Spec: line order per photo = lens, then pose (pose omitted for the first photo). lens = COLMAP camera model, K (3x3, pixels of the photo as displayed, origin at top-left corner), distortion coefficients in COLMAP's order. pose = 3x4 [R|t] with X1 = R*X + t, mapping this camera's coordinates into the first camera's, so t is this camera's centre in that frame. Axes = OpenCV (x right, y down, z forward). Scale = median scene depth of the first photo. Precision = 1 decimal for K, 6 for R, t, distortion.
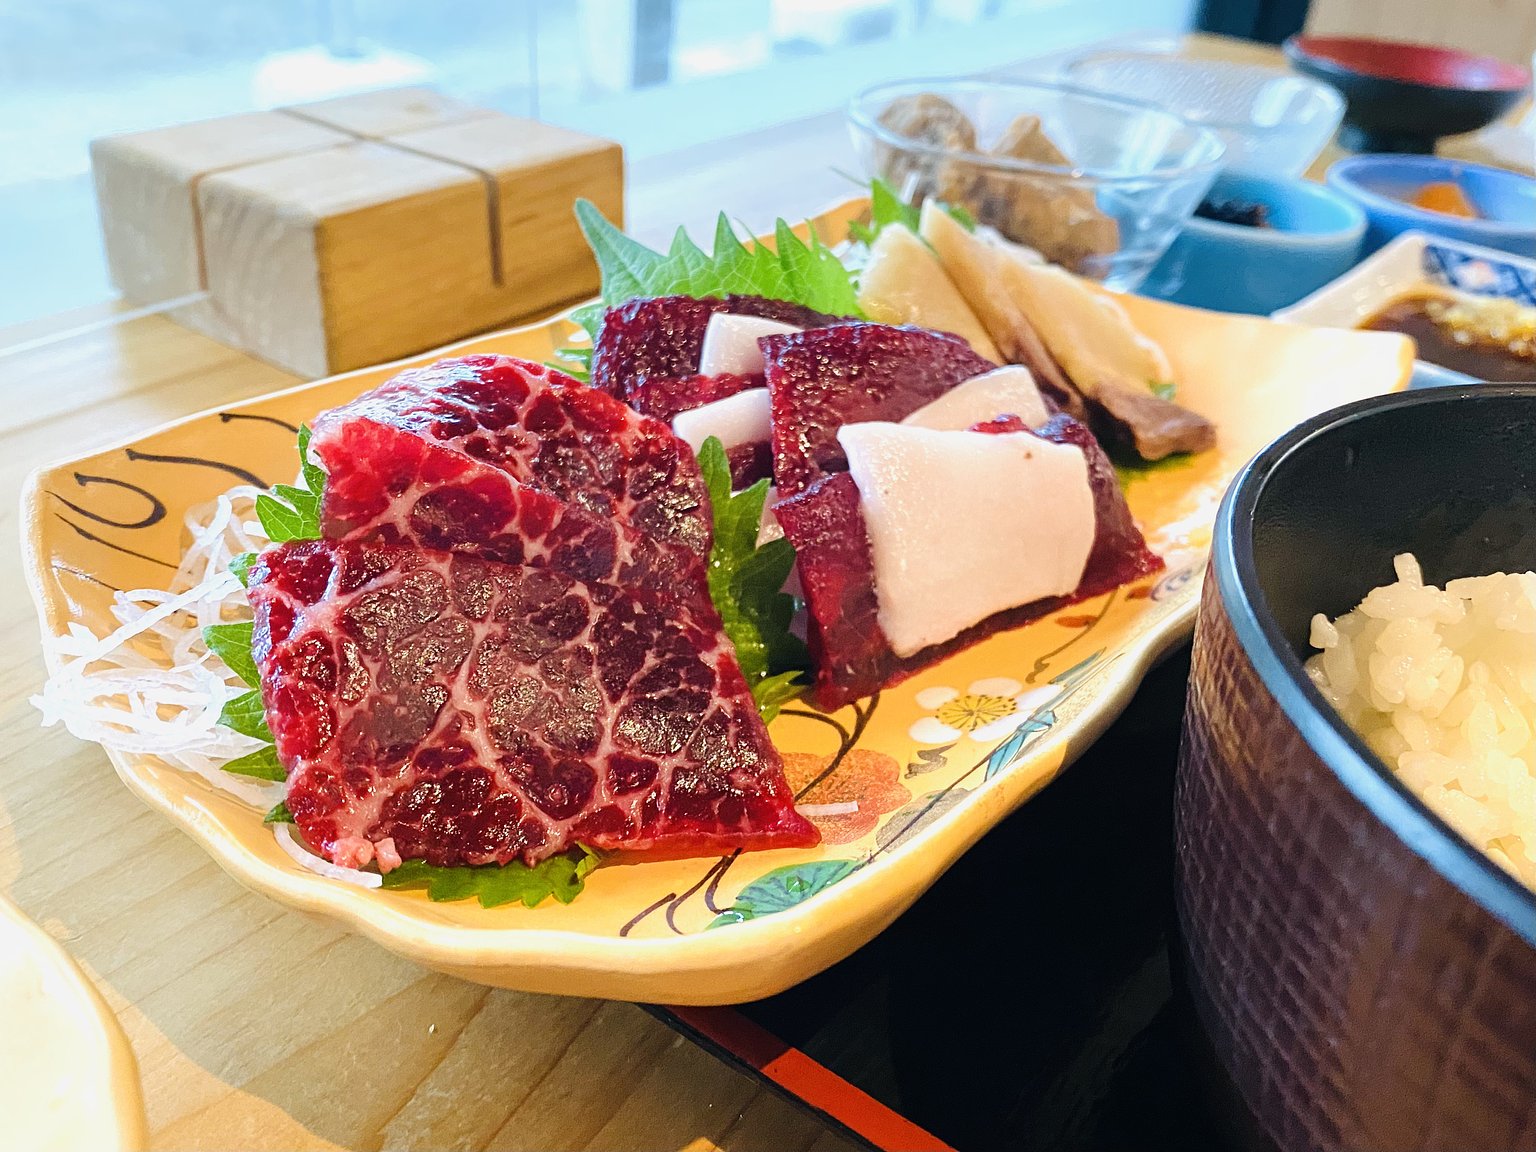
lens RADIAL K [[1288.0, 0, 768.0], [0, 1288.0, 576.0], [0, 0, 1]] dist [0.103461, -0.239985]
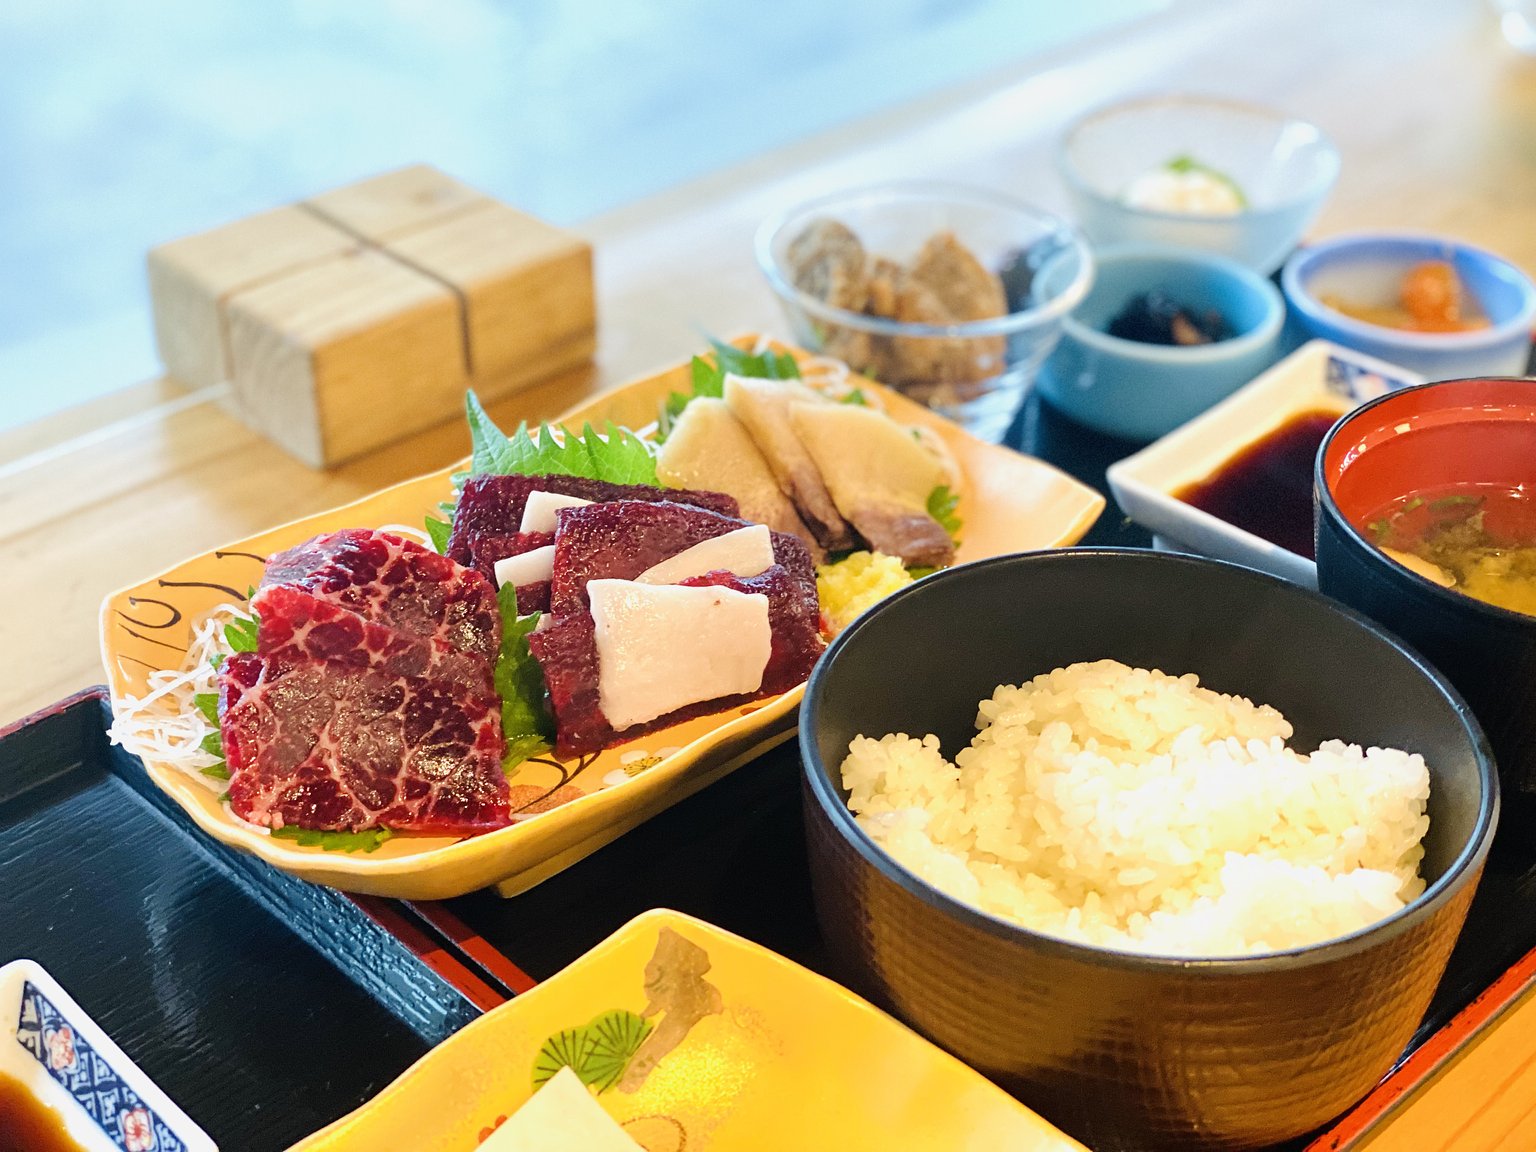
lens RADIAL K [[2330.5, 0, 768.0], [0, 2330.5, 576.0], [0, 0, 1]] dist [-0.039388, 3.115280]
pose [[0.976651, 0.049741, -0.208993, 0.996365], [-0.041913, 0.998250, 0.041723, -0.287134], [0.210703, -0.031989, 0.977027, -1.979789]]
